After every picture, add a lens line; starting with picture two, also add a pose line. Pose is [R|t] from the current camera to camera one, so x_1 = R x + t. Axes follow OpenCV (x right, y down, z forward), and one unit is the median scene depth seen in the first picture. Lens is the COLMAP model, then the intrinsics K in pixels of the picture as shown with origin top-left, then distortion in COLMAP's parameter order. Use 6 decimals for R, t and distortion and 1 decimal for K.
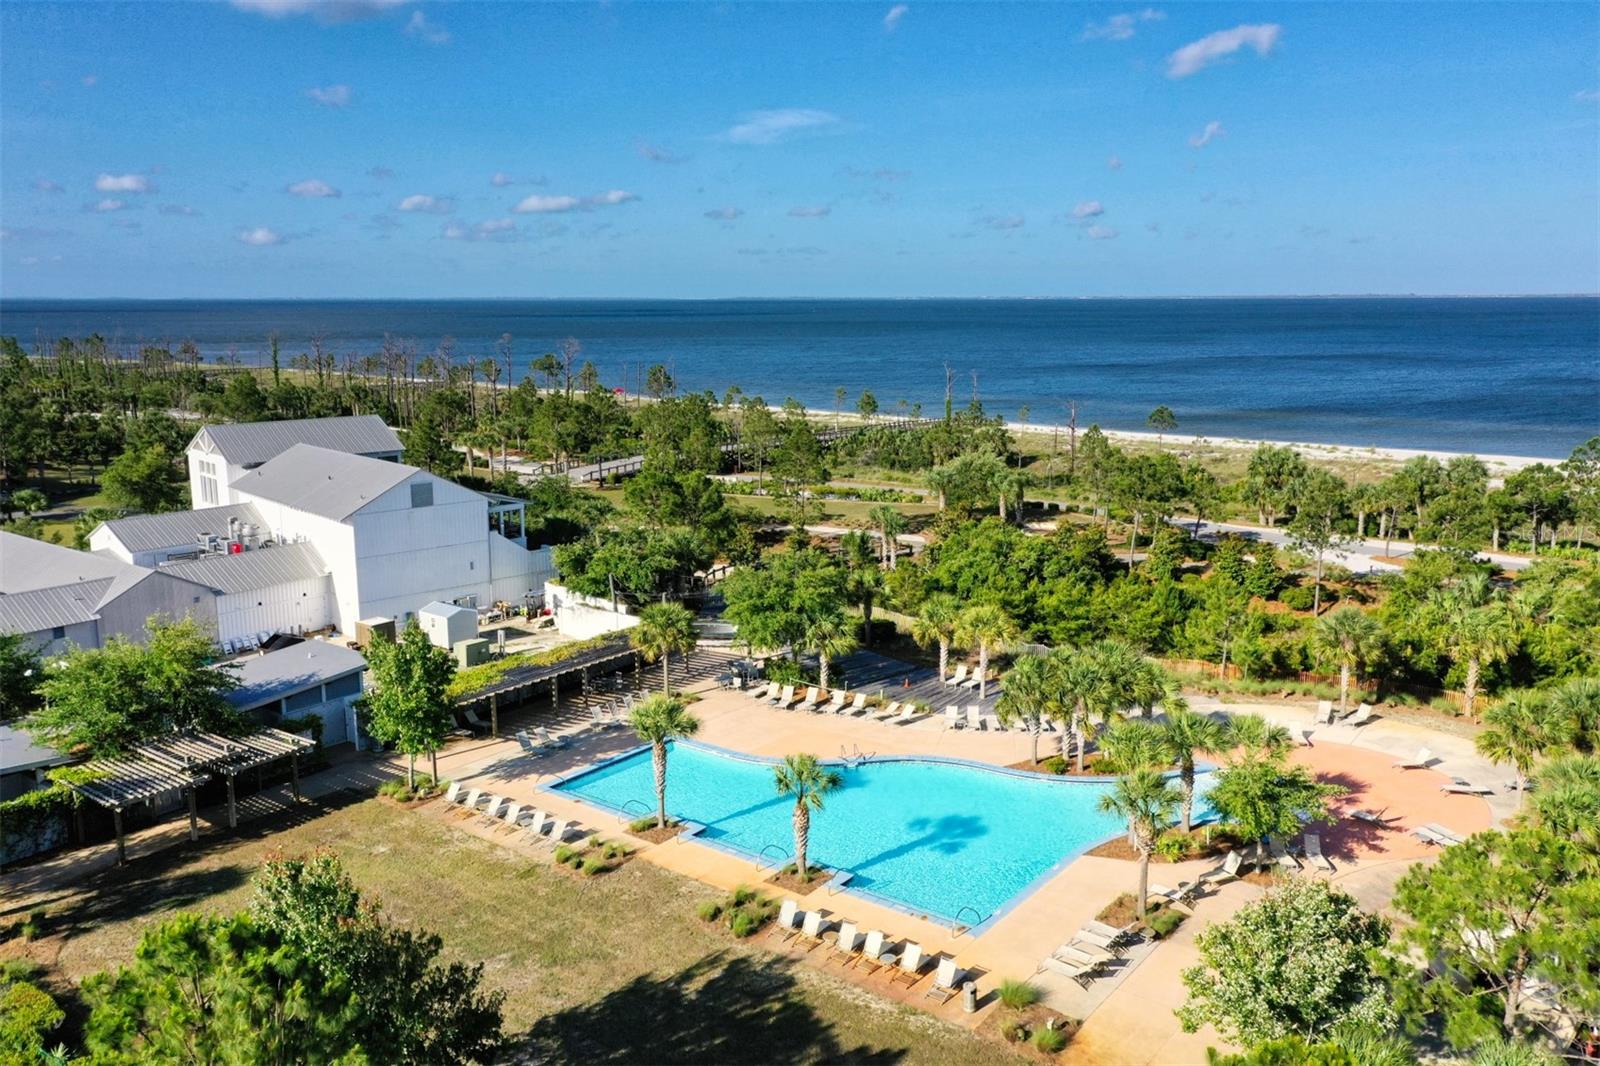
lens RADIAL K [[1308.4, 0, 800.0], [0, 1308.4, 533.0], [0, 0, 1]] dist [-0.004453, -0.001460]
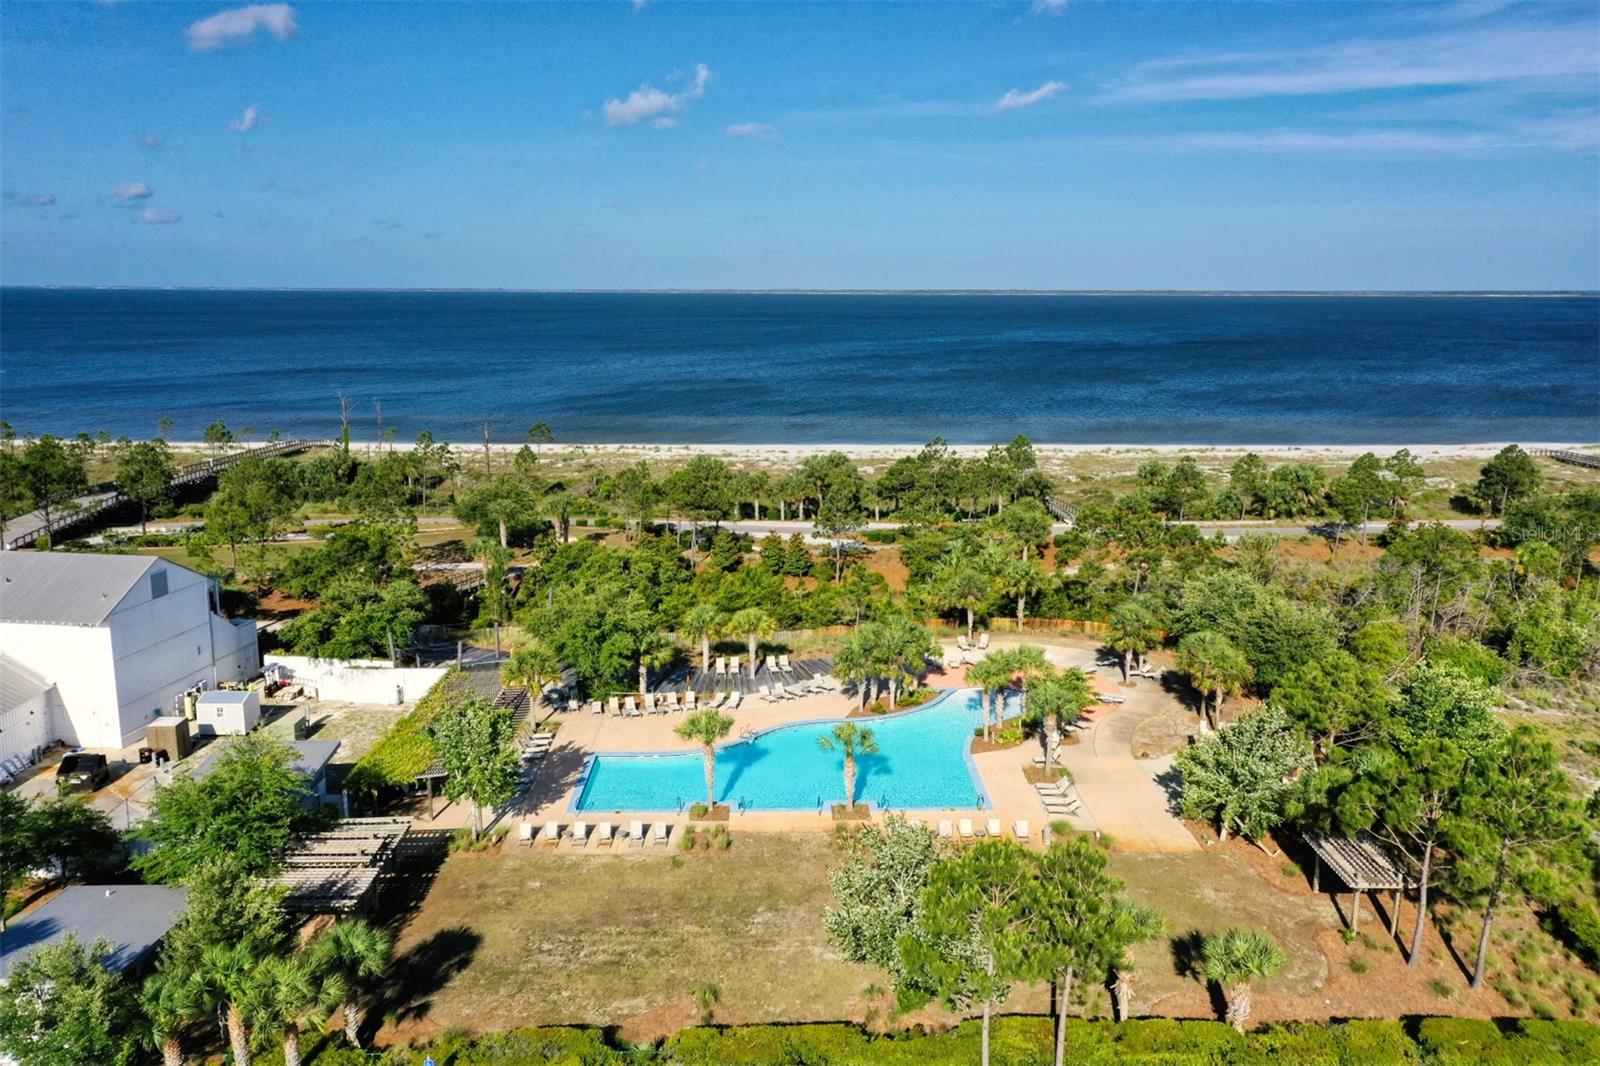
lens RADIAL K [[1308.4, 0, 800.0], [0, 1308.4, 533.0], [0, 0, 1]] dist [-0.004453, -0.001460]
pose [[0.744468, -0.113552, 0.657930, -0.306311], [0.102827, 0.993174, 0.055060, -0.038669], [-0.659692, 0.026662, 0.751063, -0.008450]]
